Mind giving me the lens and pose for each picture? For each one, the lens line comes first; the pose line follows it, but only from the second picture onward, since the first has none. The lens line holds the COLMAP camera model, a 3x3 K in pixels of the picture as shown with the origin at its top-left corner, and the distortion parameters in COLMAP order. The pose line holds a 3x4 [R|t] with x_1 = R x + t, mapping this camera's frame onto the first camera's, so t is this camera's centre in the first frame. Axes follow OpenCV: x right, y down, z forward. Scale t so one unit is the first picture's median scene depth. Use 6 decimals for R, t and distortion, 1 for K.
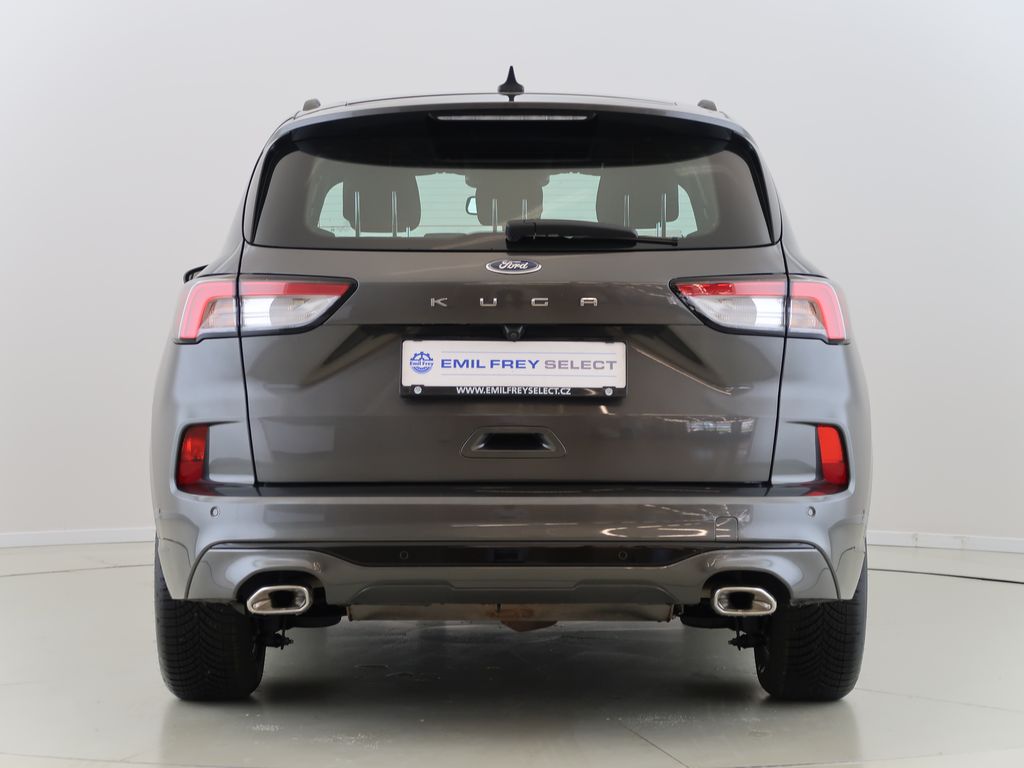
lens RADIAL K [[825.7, 0, 512.7], [0, 825.7, 390.9], [0, 0, 1]] dist [-0.031368, -0.000284]
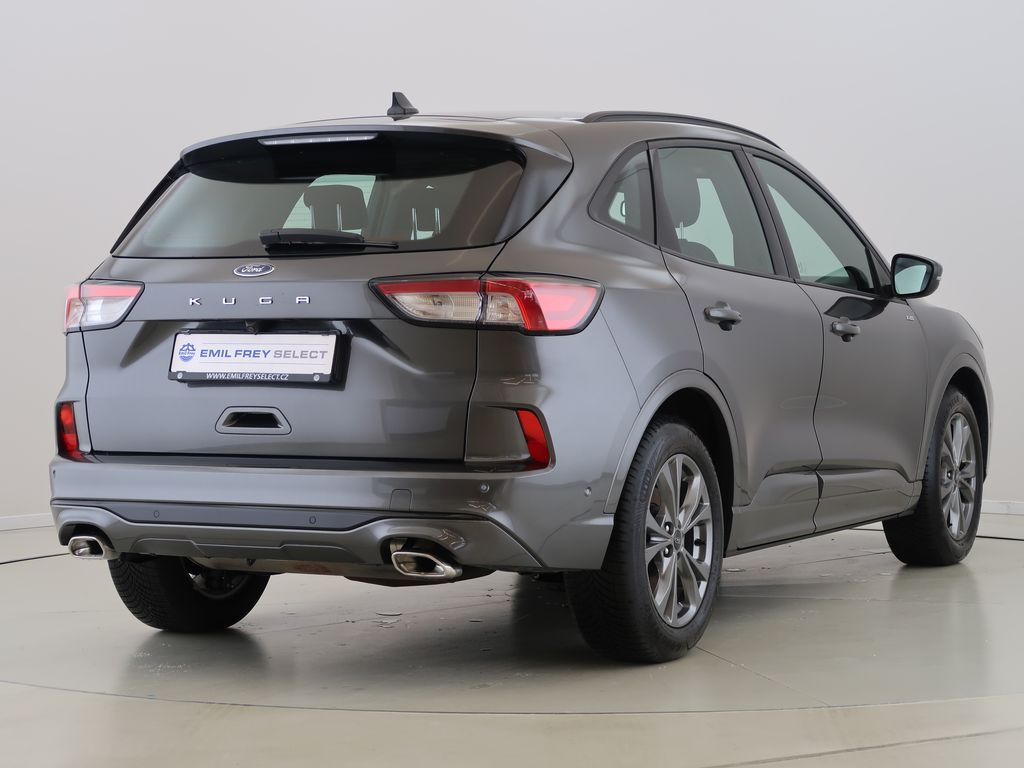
lens RADIAL K [[756.6, 0, 511.8], [0, 756.6, 376.4], [0, 0, 1]] dist [-0.032911, -0.001817]
pose [[0.989308, 0.005383, -0.145740, 0.499918], [-0.005746, 0.999981, -0.002074, -0.000117], [0.145726, 0.002889, 0.989321, -0.002742]]
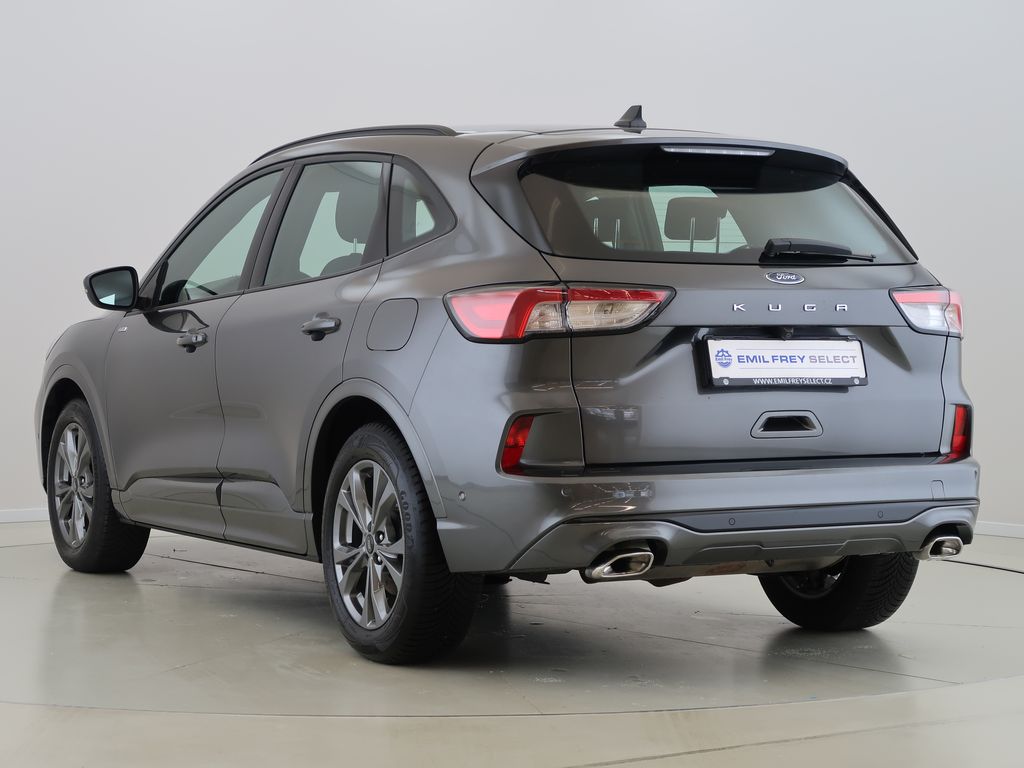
lens RADIAL K [[743.2, 0, 510.2], [0, 743.2, 380.2], [0, 0, 1]] dist [-0.033586, 0.001663]
pose [[0.987602, -0.013180, 0.156424, -0.550032], [0.014387, 0.999875, -0.006587, -0.000411], [-0.156318, 0.008755, 0.987668, 0.000030]]
